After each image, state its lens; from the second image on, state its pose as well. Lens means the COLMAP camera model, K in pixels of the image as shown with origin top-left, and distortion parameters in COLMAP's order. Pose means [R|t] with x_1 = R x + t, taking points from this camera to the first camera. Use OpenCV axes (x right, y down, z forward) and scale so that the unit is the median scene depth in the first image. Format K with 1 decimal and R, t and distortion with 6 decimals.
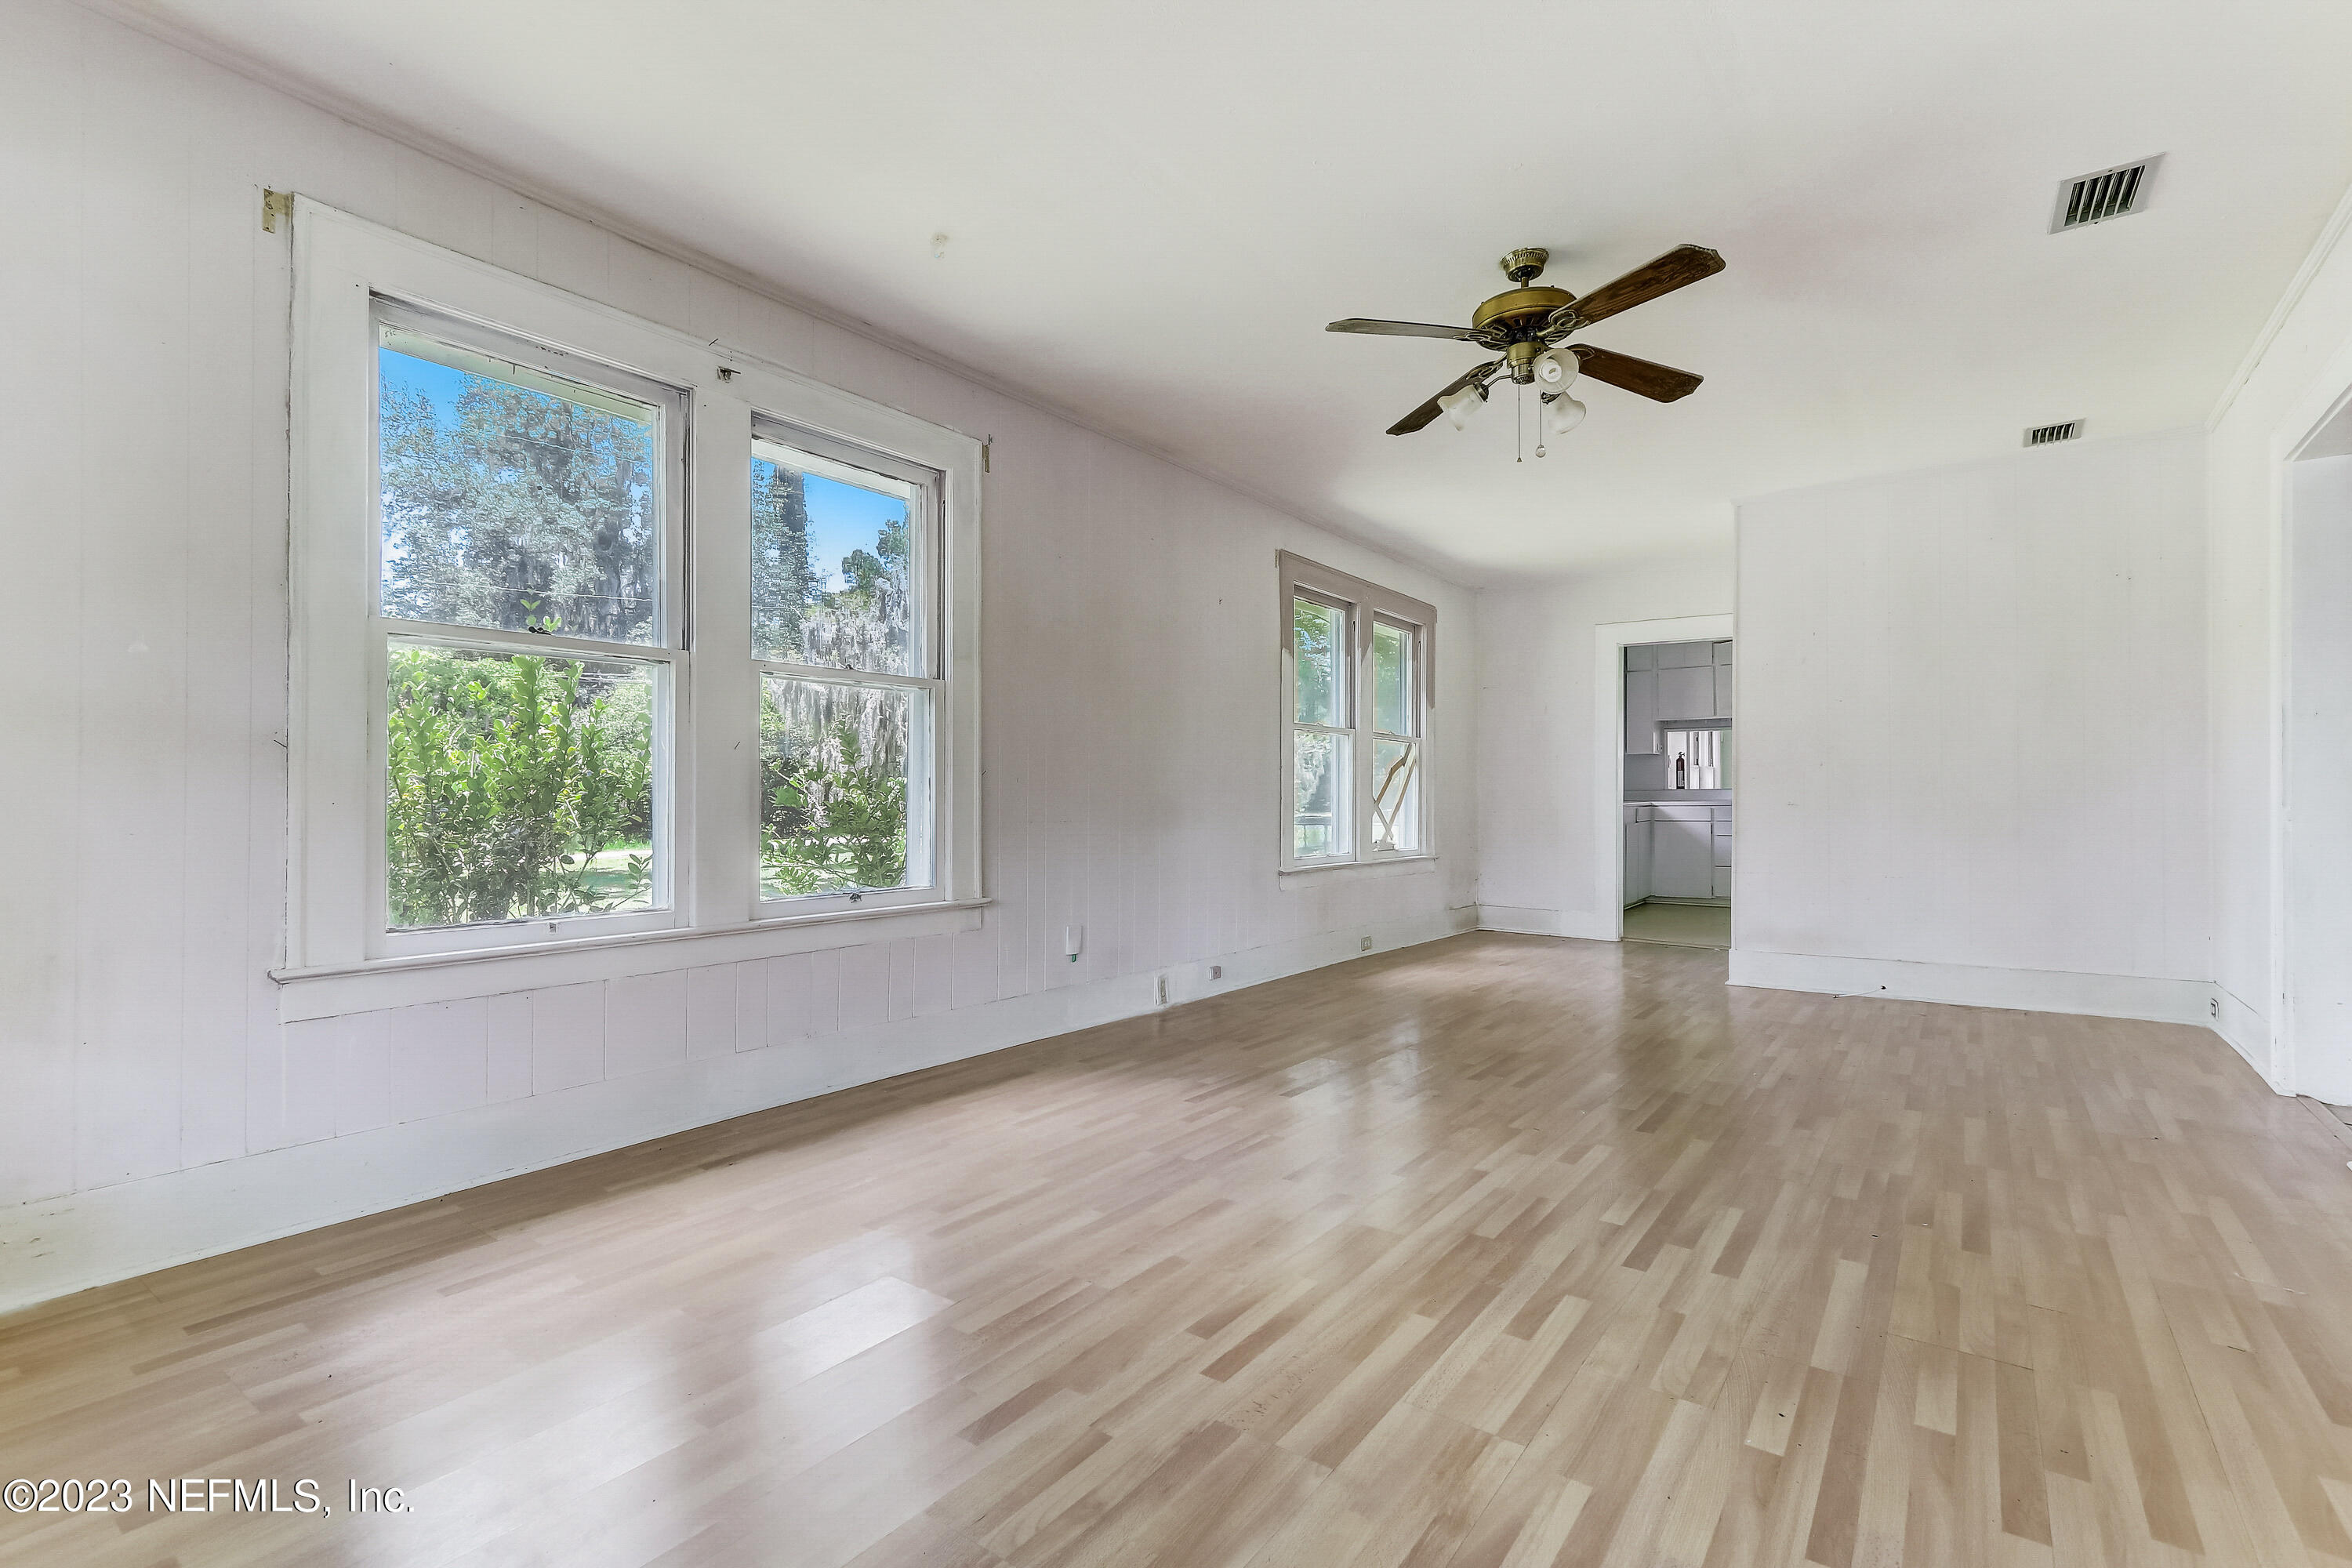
lens RADIAL K [[1094.9, 0, 1160.0], [0, 1094.9, 783.1], [0, 0, 1]] dist [-0.000458, -0.000026]
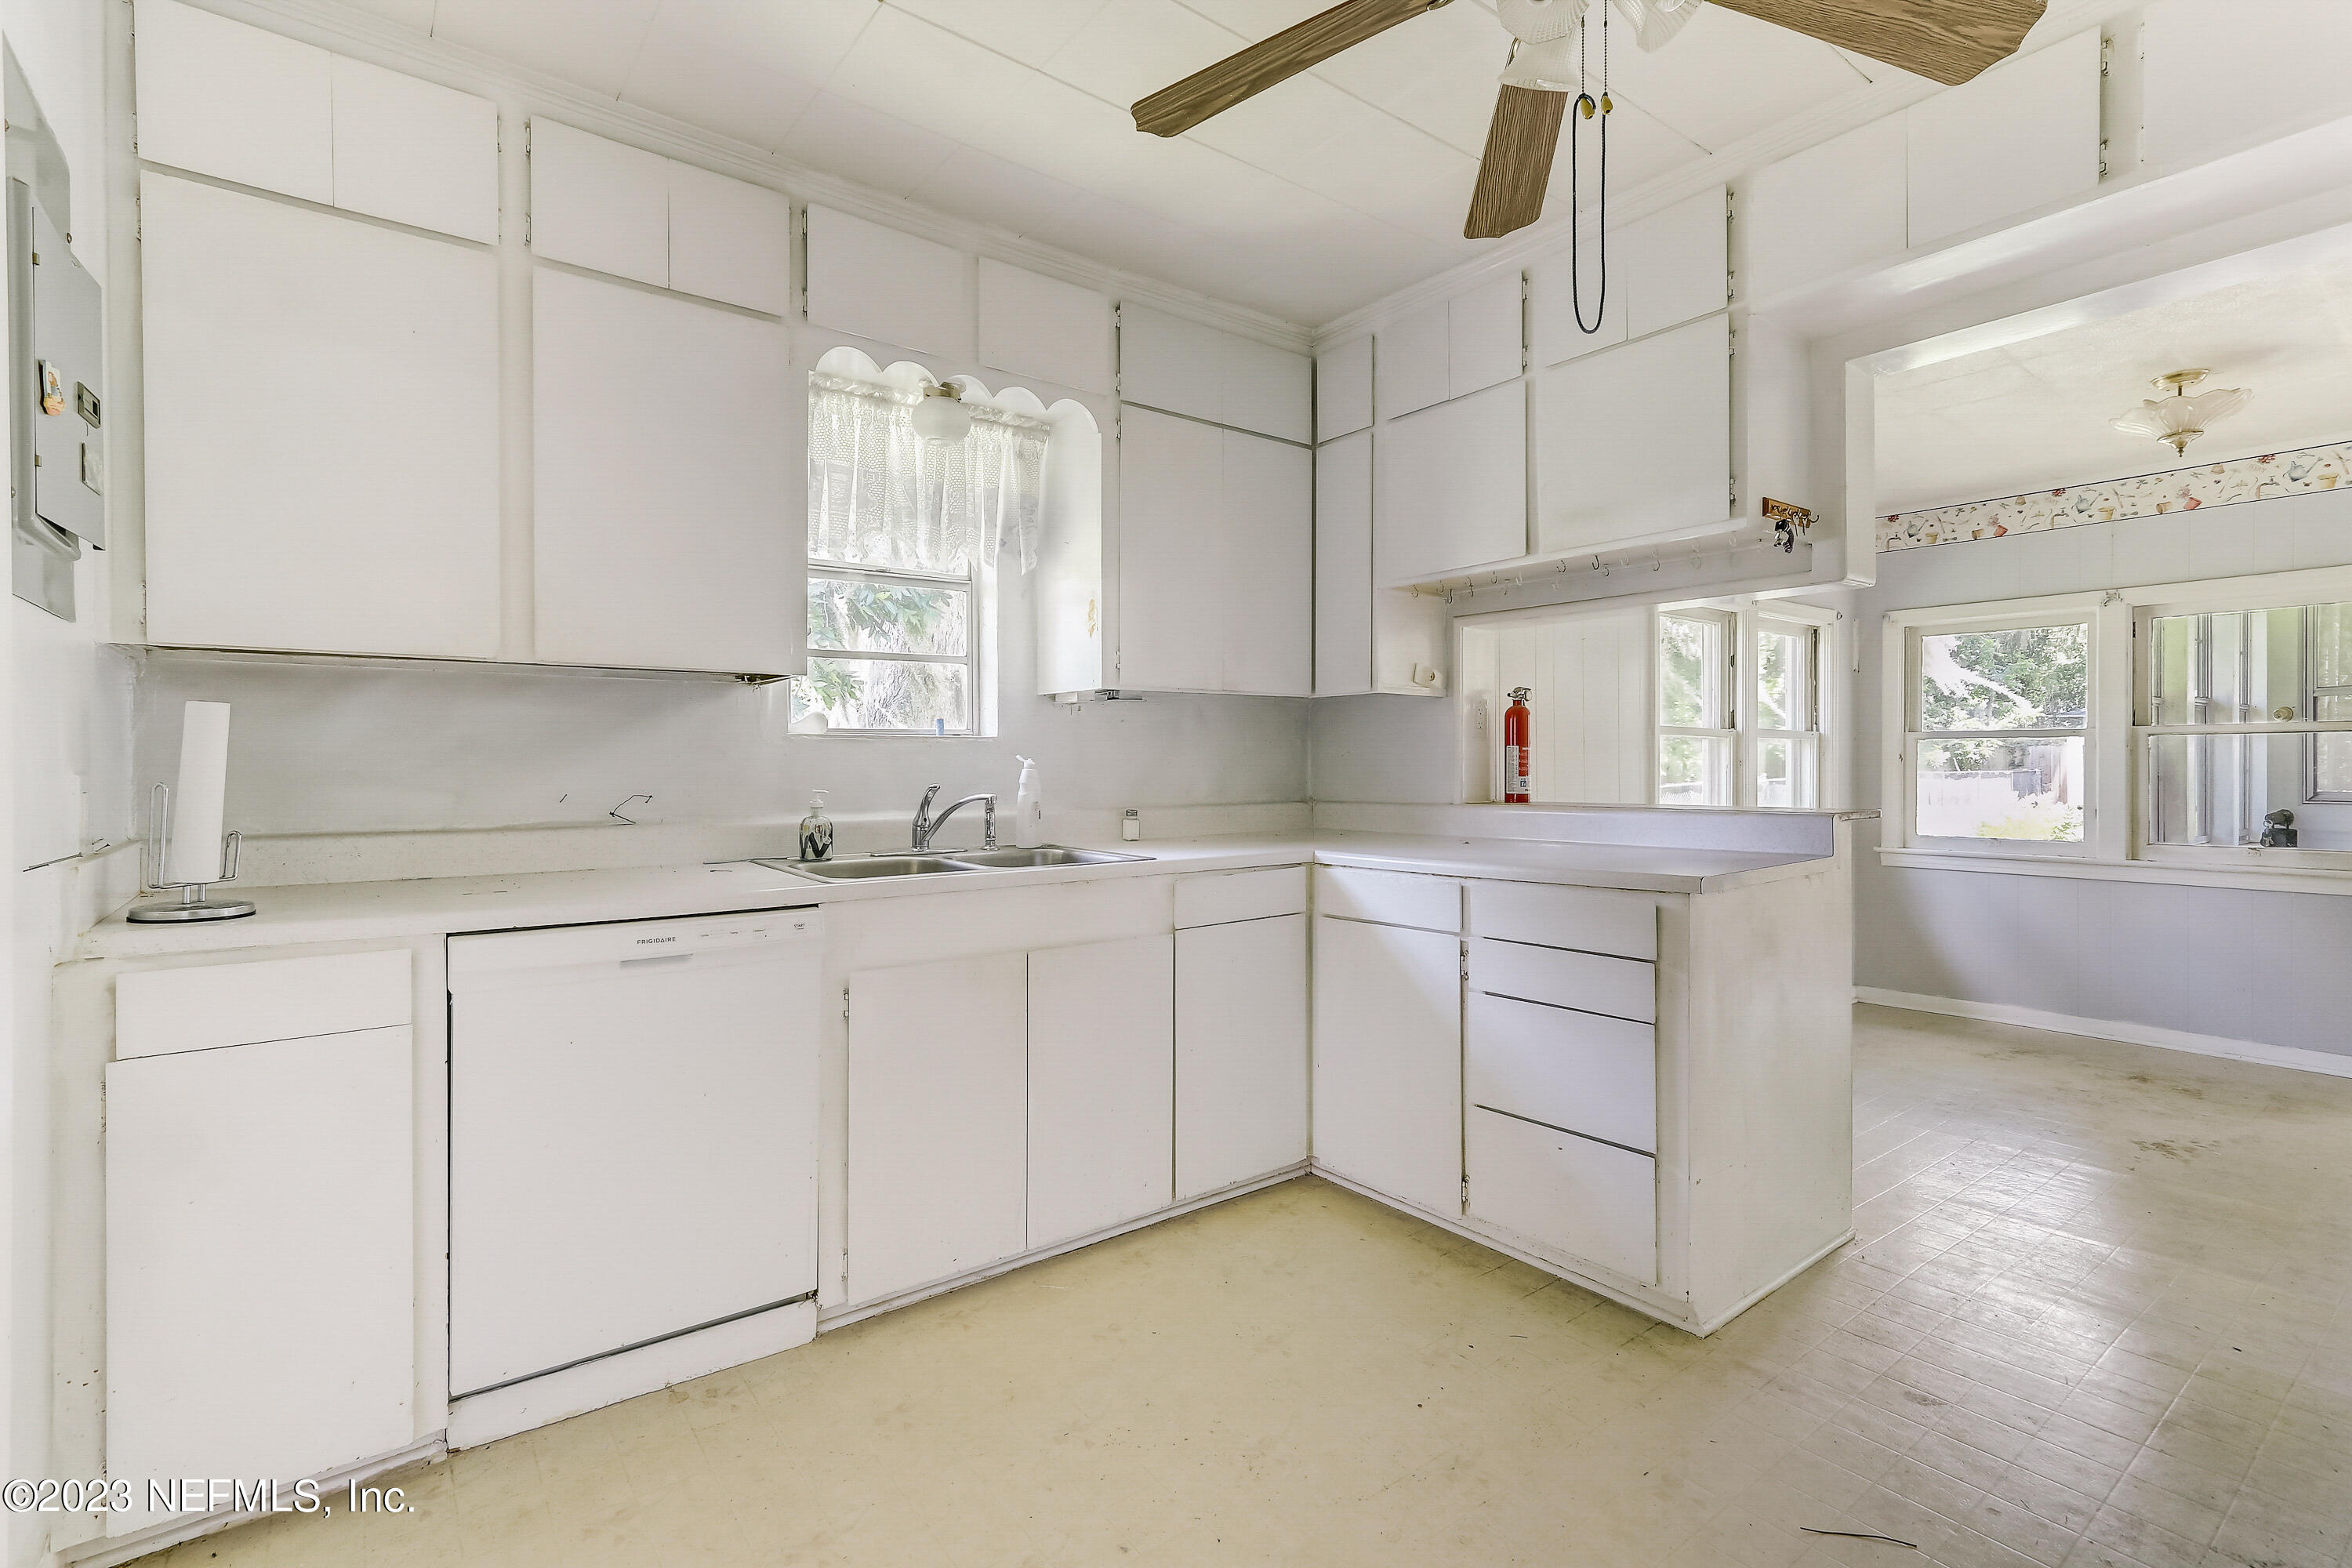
lens RADIAL K [[1094.9, 0, 1160.0], [0, 1094.9, 783.1], [0, 0, 1]] dist [-0.000458, -0.000026]
pose [[0.956614, 0.004029, -0.291331, 0.471987], [0.003557, 0.999668, 0.025506, -0.008419], [0.291337, -0.025435, 0.956282, 0.669902]]
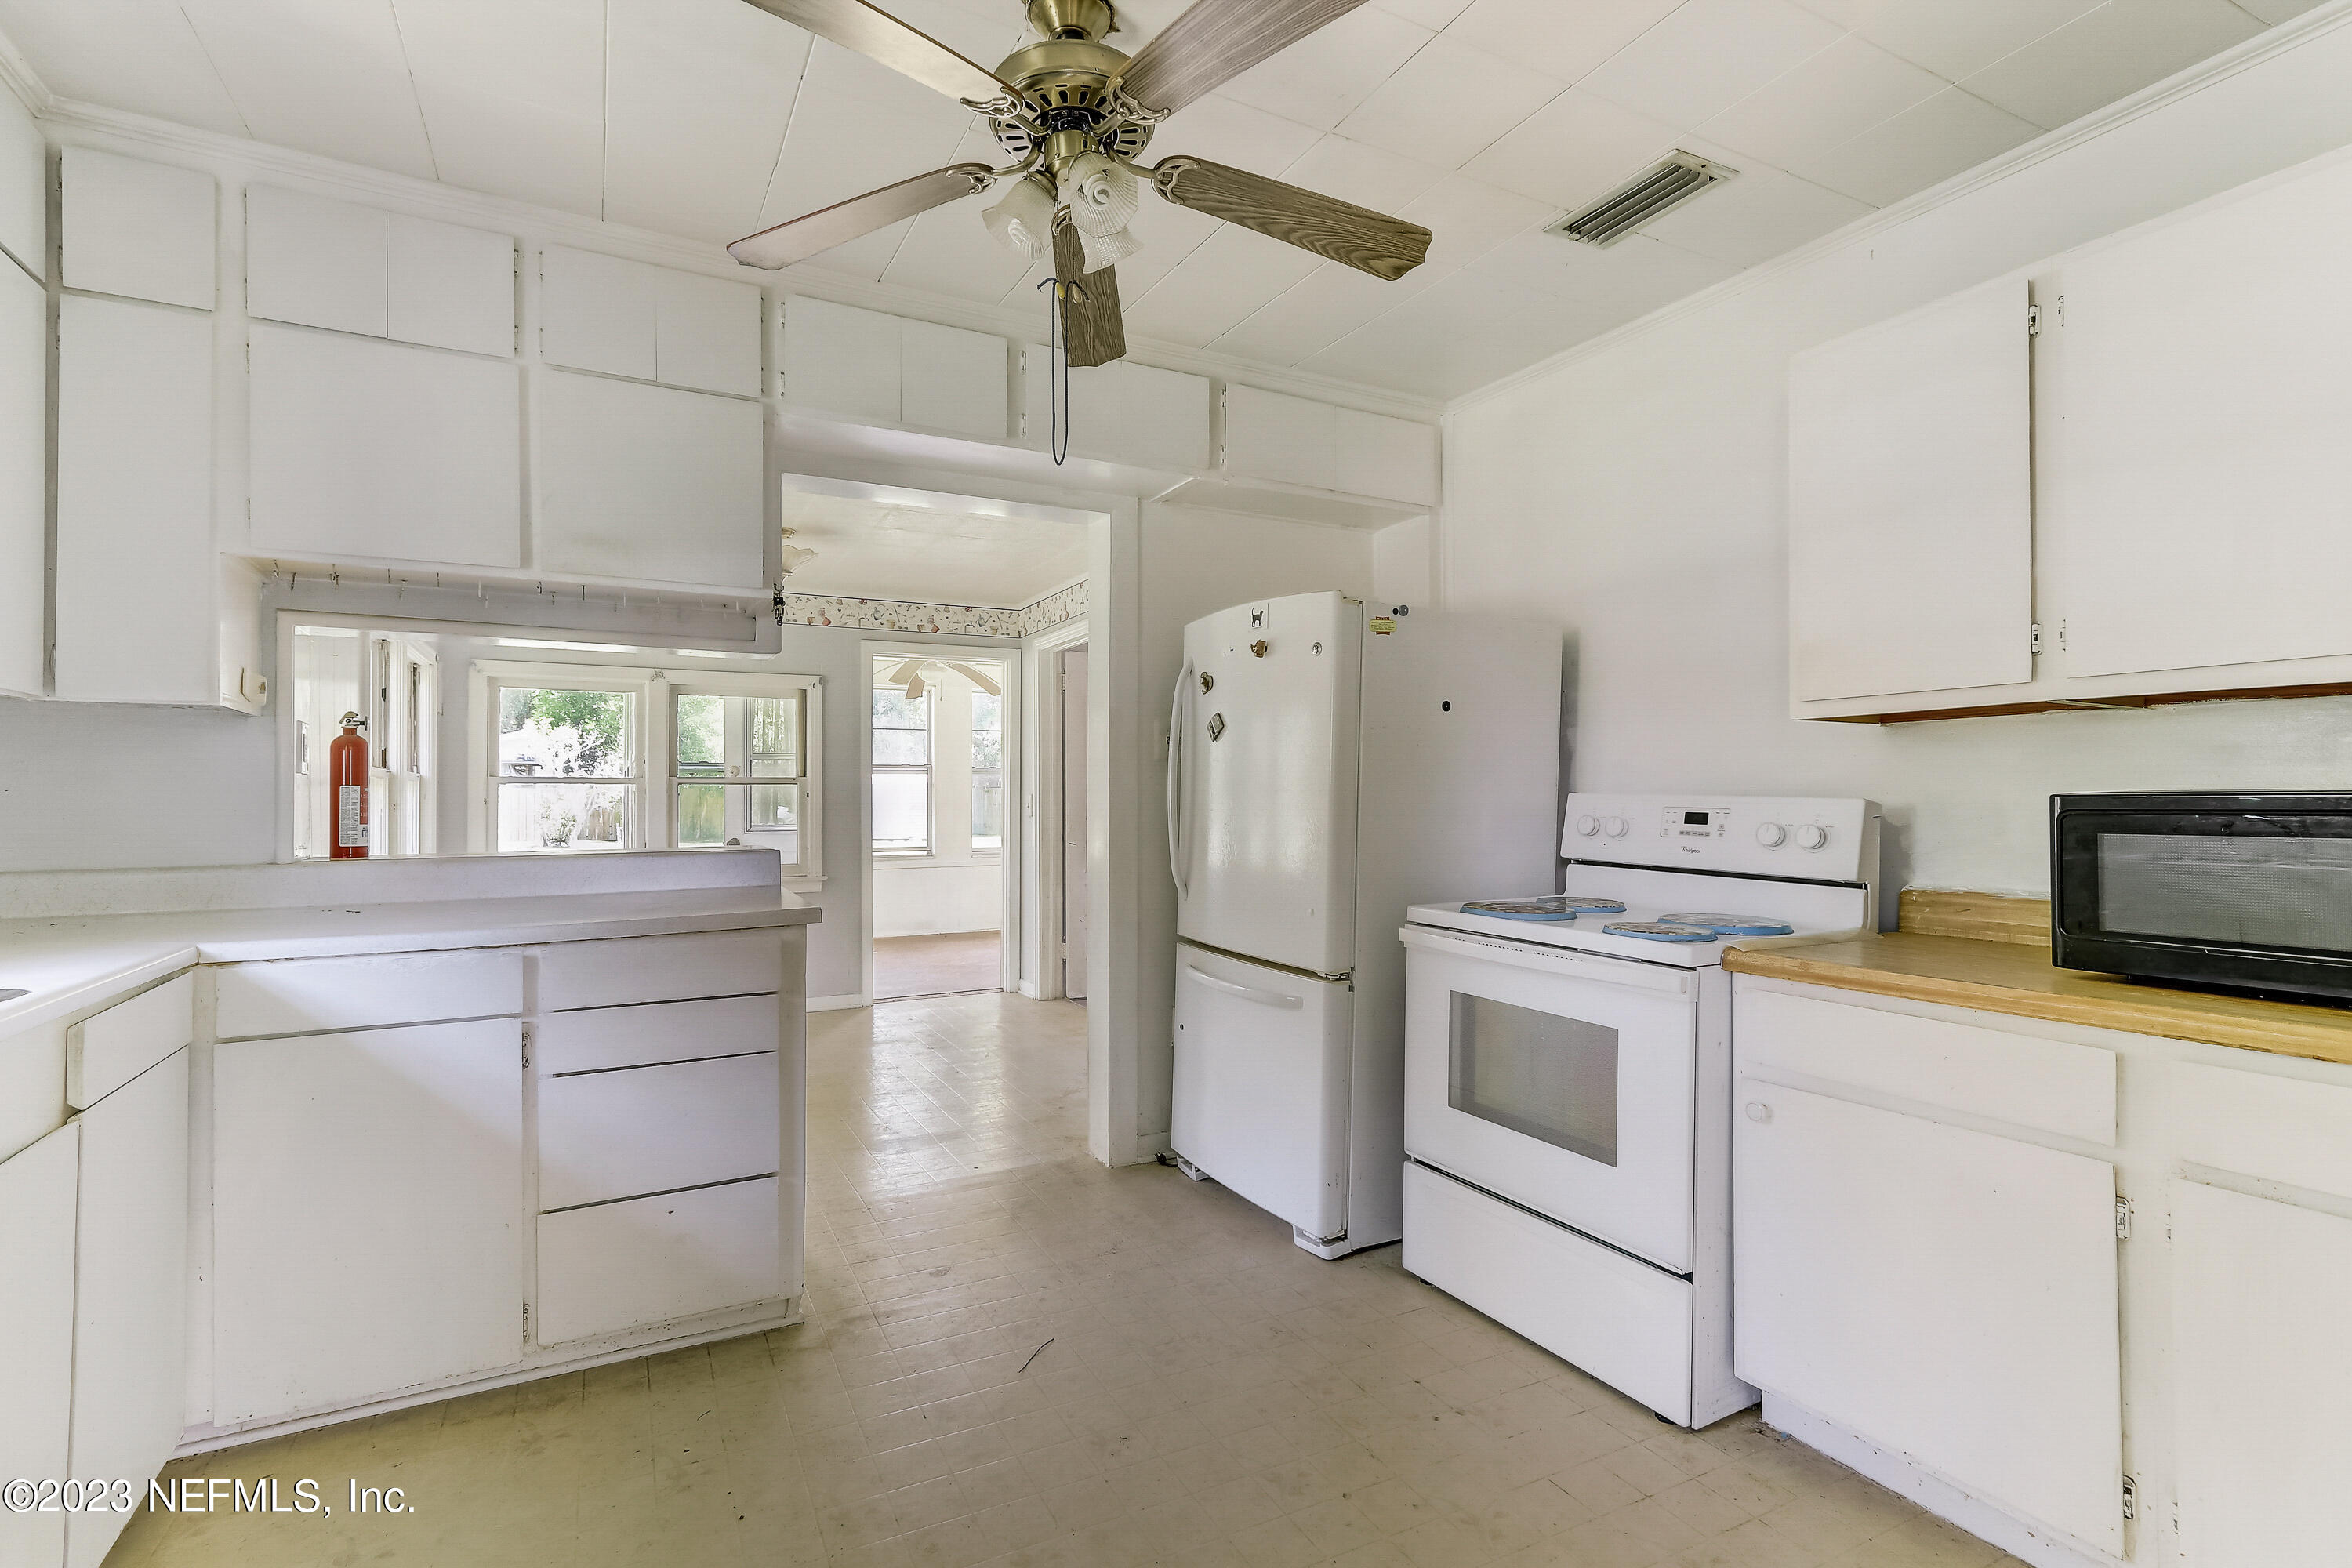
lens RADIAL K [[1065.1, 0, 1176.1], [0, 1065.1, 805.0], [0, 0, 1]] dist [0.003331, 0.000557]
pose [[0.439168, -0.003462, 0.898398, 0.340372], [-0.004853, 0.999969, 0.006226, -0.008811], [-0.898392, -0.007094, 0.439138, 0.727577]]
